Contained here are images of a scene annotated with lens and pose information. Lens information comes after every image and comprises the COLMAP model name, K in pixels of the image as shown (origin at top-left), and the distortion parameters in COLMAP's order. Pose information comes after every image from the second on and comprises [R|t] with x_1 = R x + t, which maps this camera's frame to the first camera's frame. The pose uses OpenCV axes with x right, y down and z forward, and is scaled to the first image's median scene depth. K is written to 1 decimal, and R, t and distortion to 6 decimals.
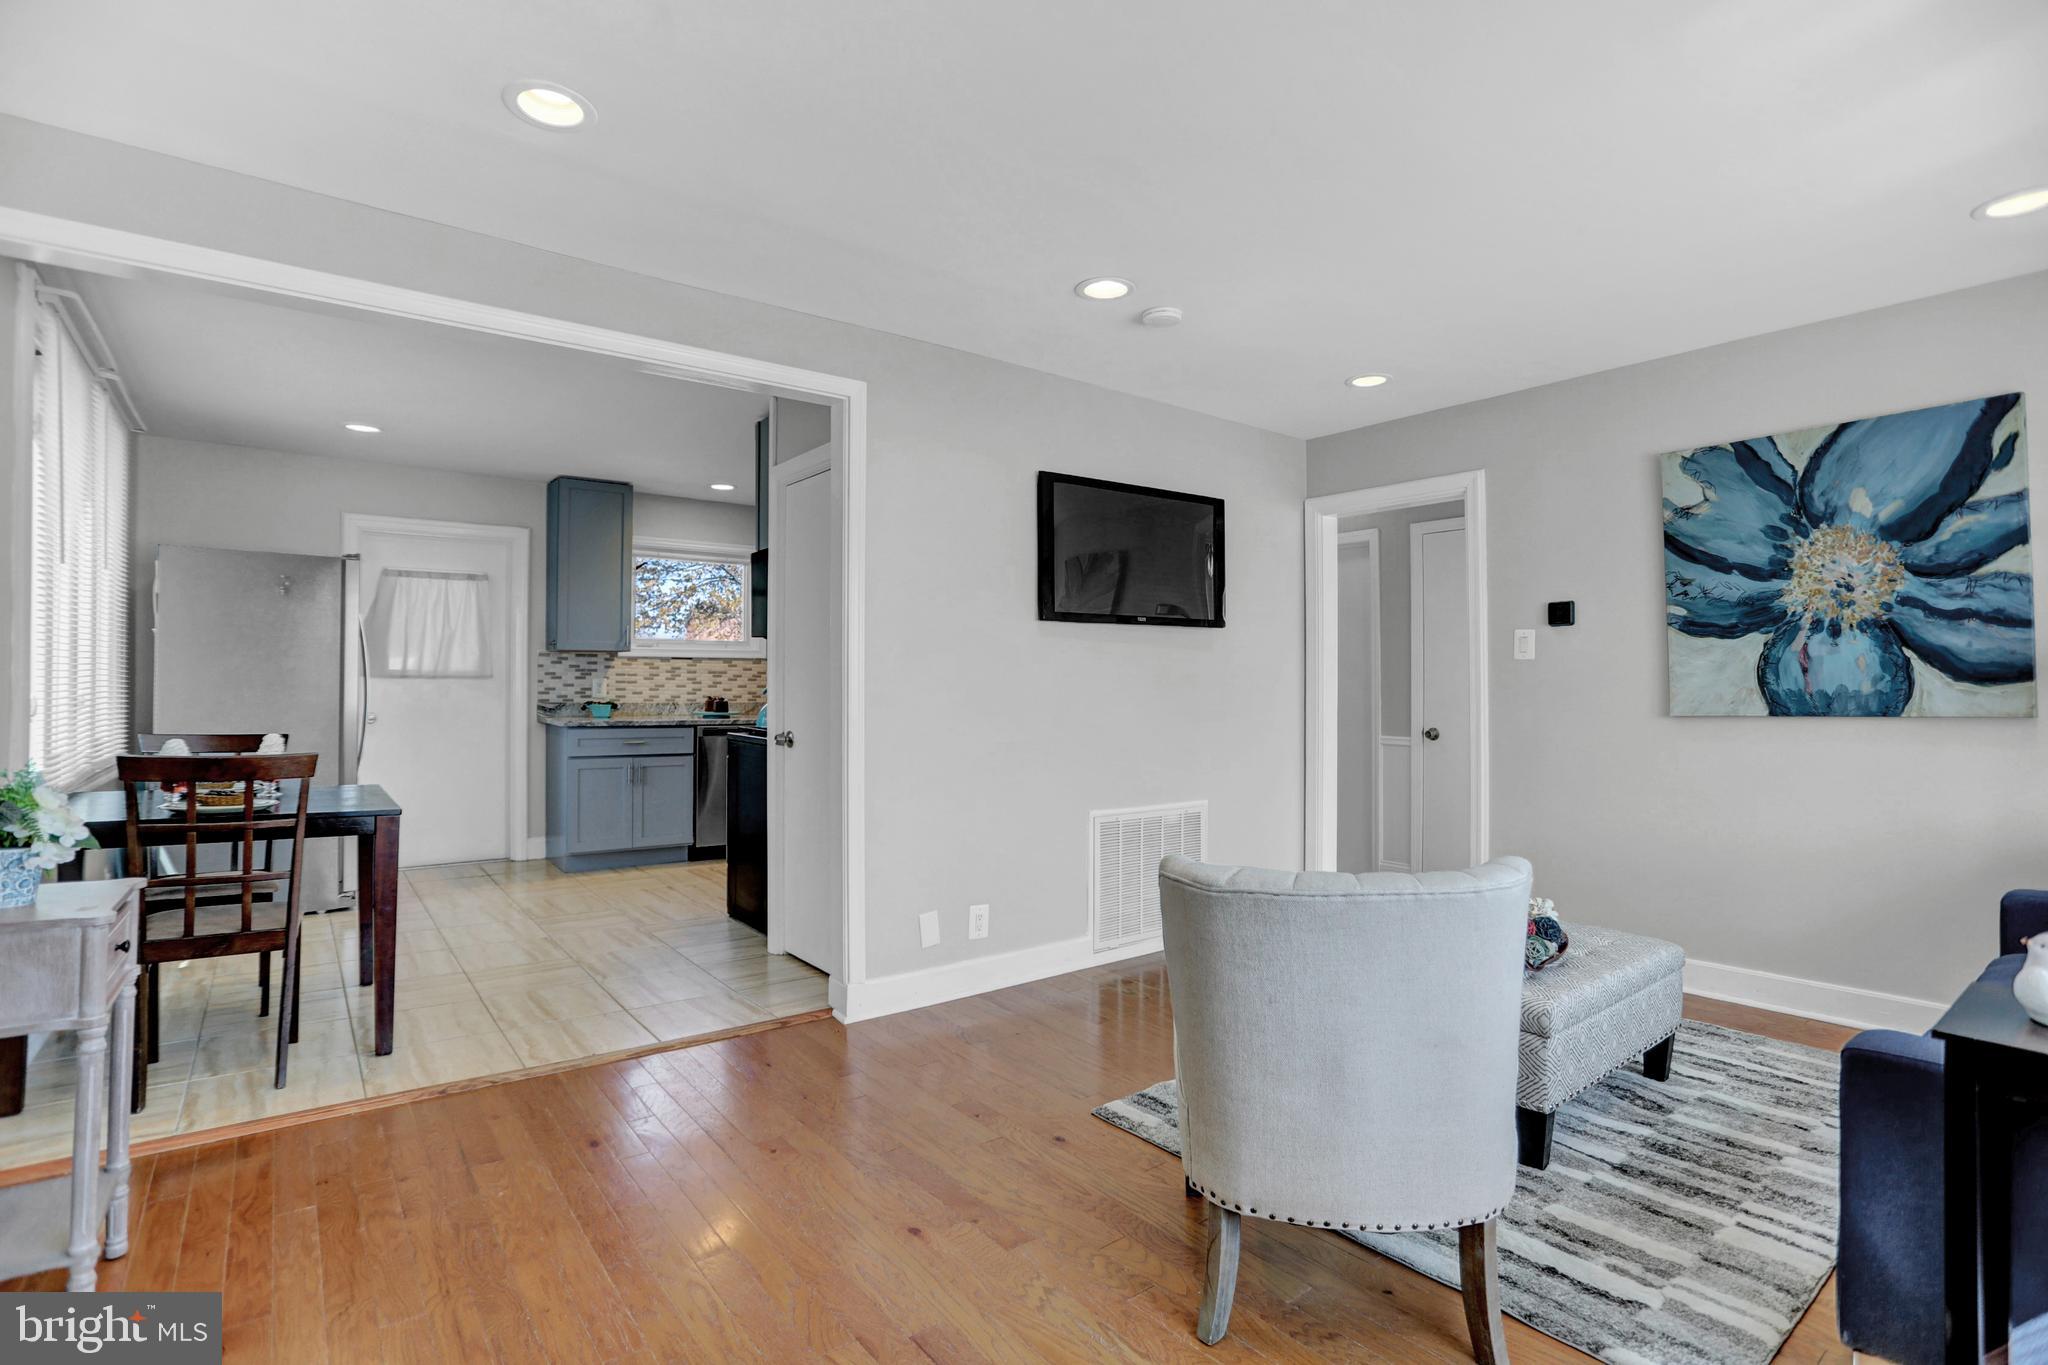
lens RADIAL K [[999.4, 0, 1024.0], [0, 999.4, 682.5], [0, 0, 1]] dist [-0.005831, 0.000251]
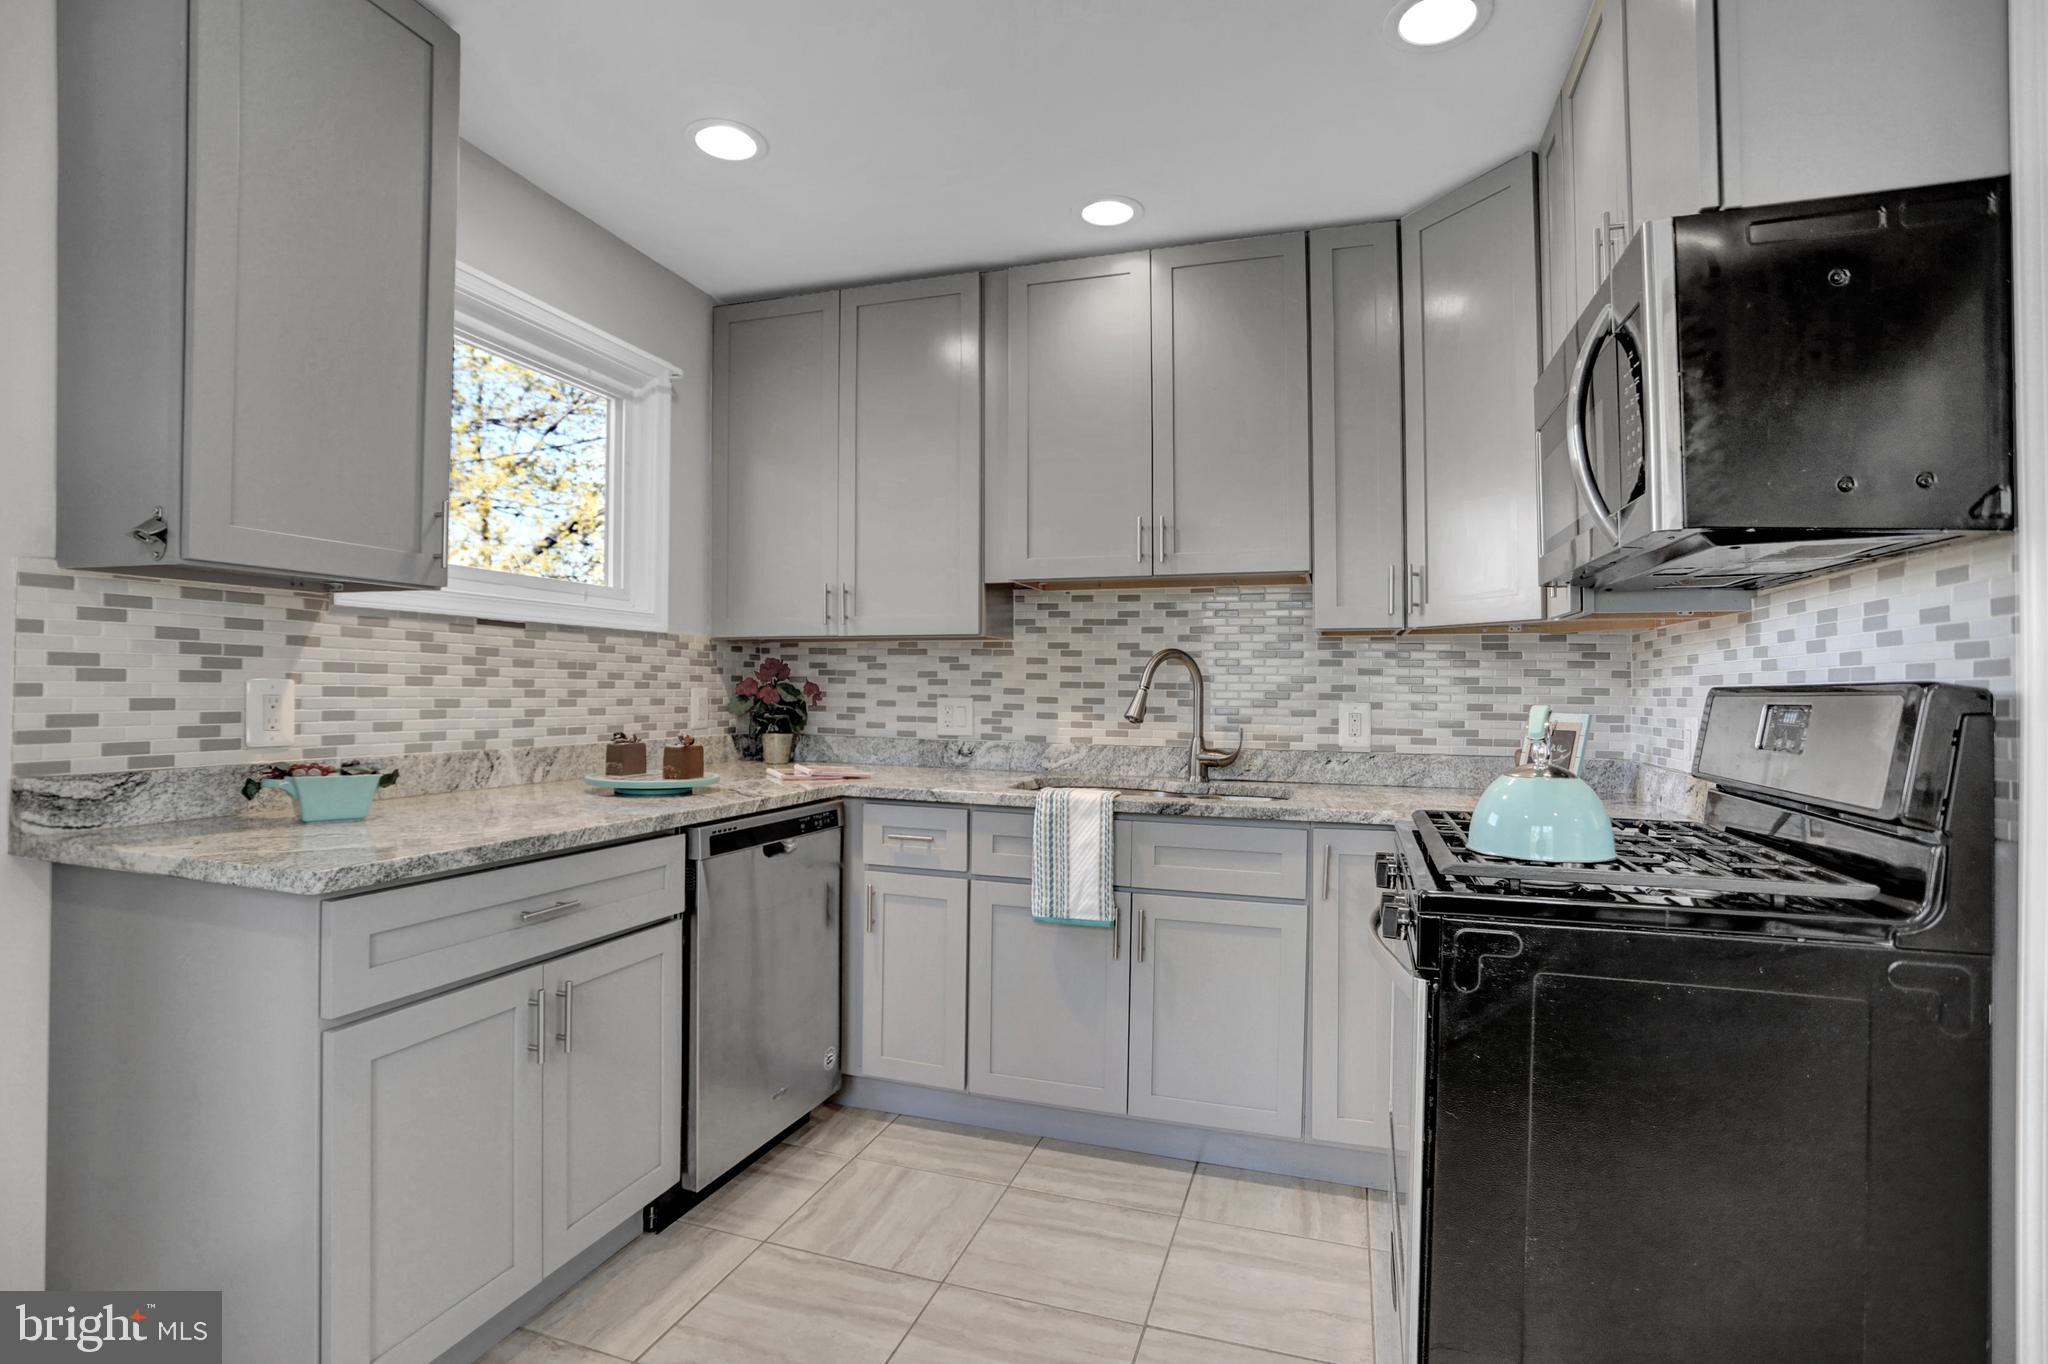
lens RADIAL K [[999.4, 0, 1024.0], [0, 999.4, 682.0], [0, 0, 1]] dist [-0.005831, 0.000251]
pose [[0.835786, 0.004679, 0.549035, -0.412065], [-0.000838, 0.999973, -0.007247, -0.001444], [-0.549054, 0.005596, 0.835768, 0.660908]]
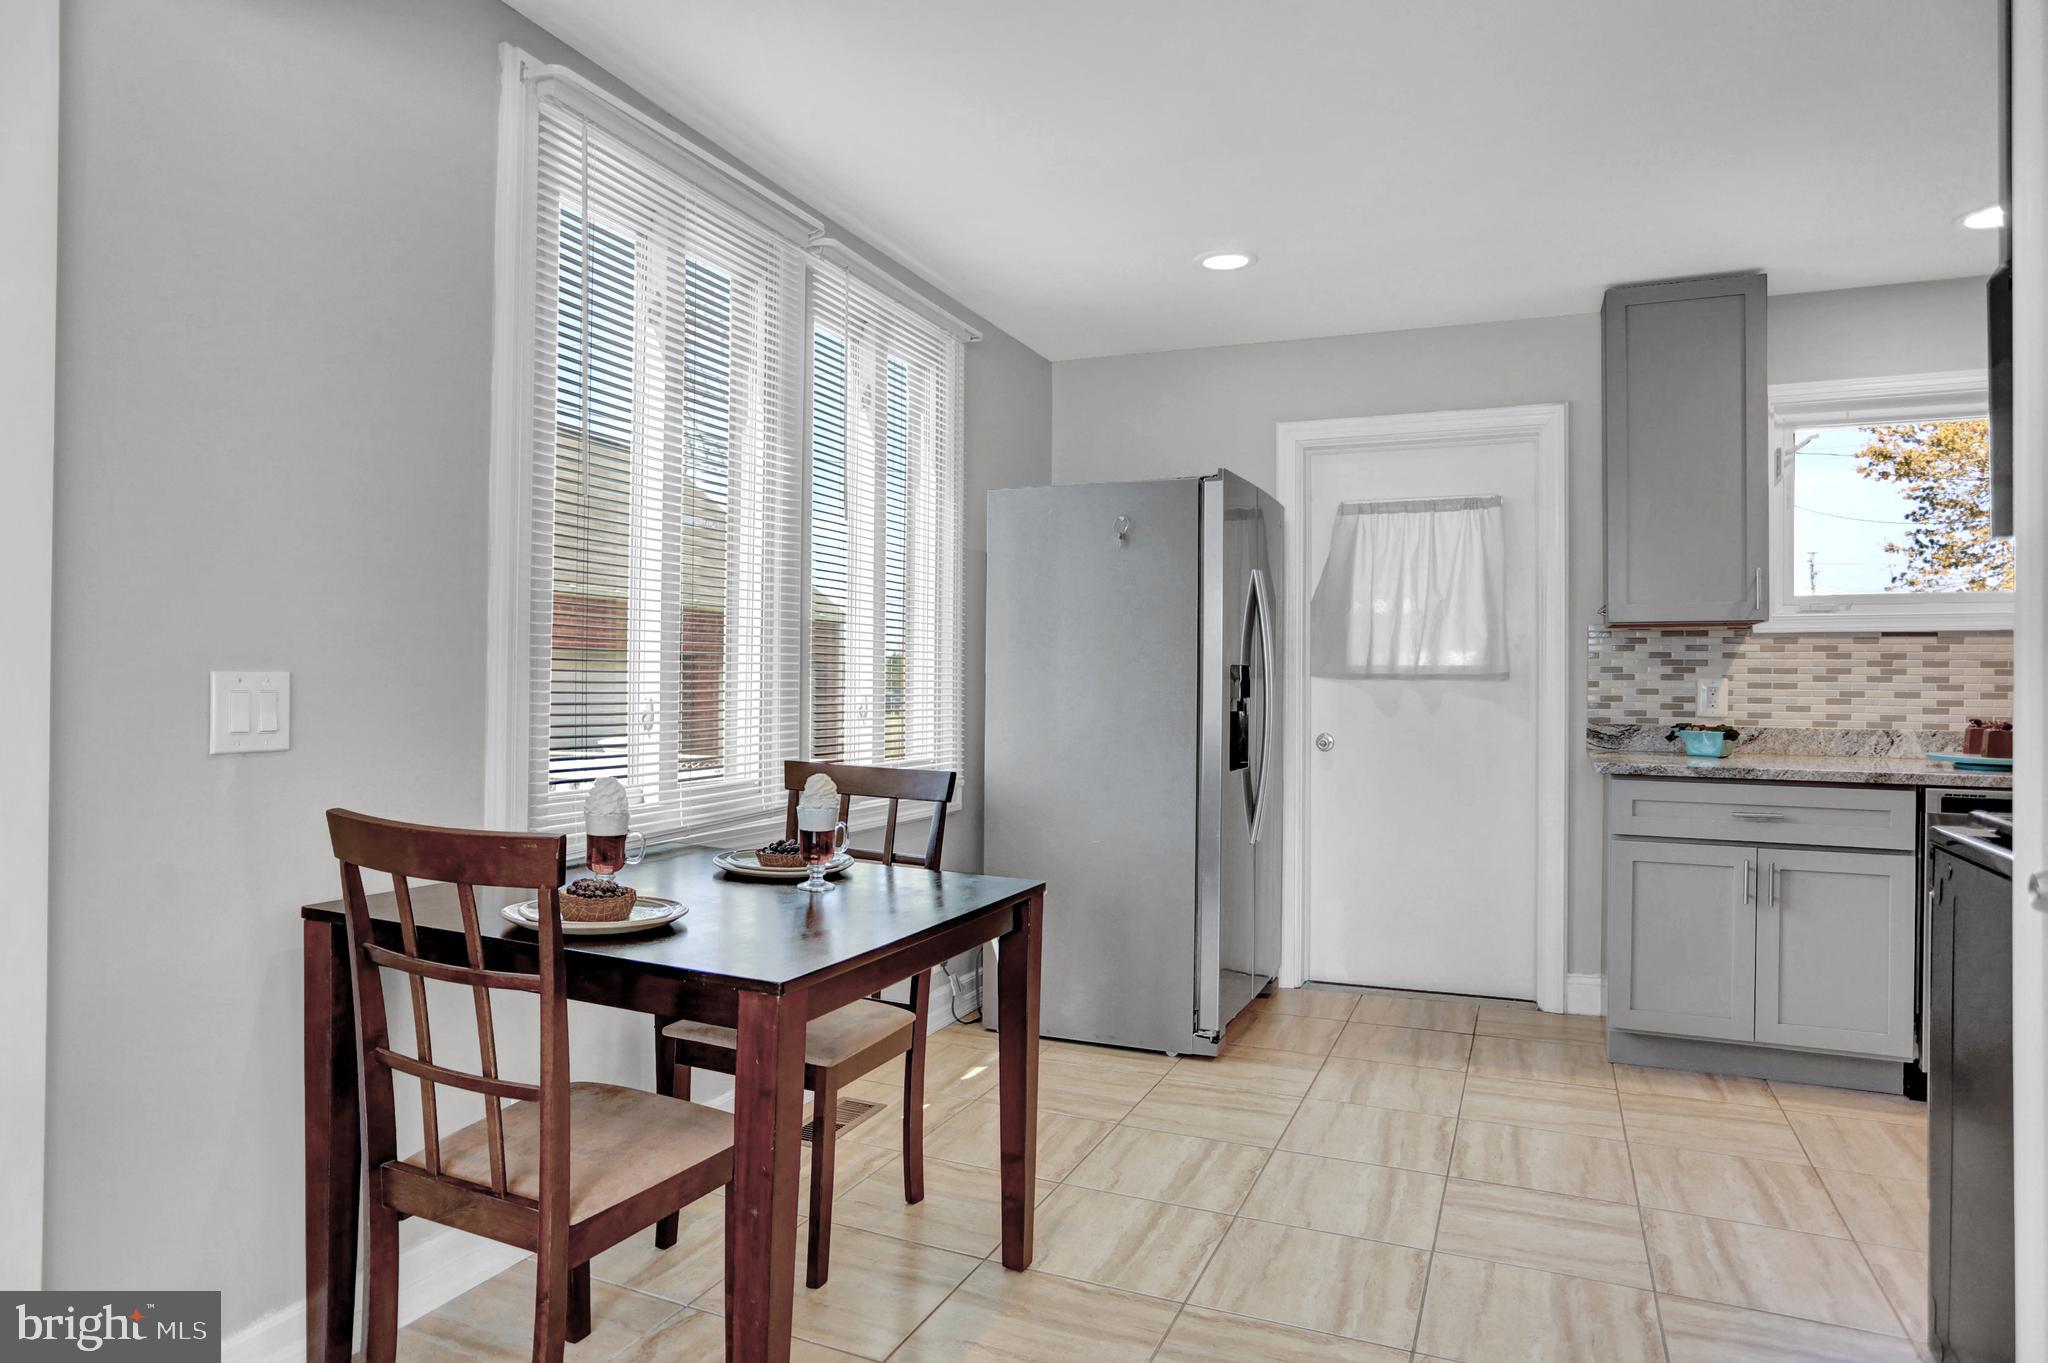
lens RADIAL K [[1245.2, 0, 1024.0], [0, 1245.2, 681.5], [0, 0, 1]] dist [0.002179, 0.000951]
pose [[0.504477, -0.005499, -0.863408, -0.060427], [-0.004677, 0.999948, -0.009102, 0.004910], [0.863413, 0.008630, 0.504424, 0.395675]]
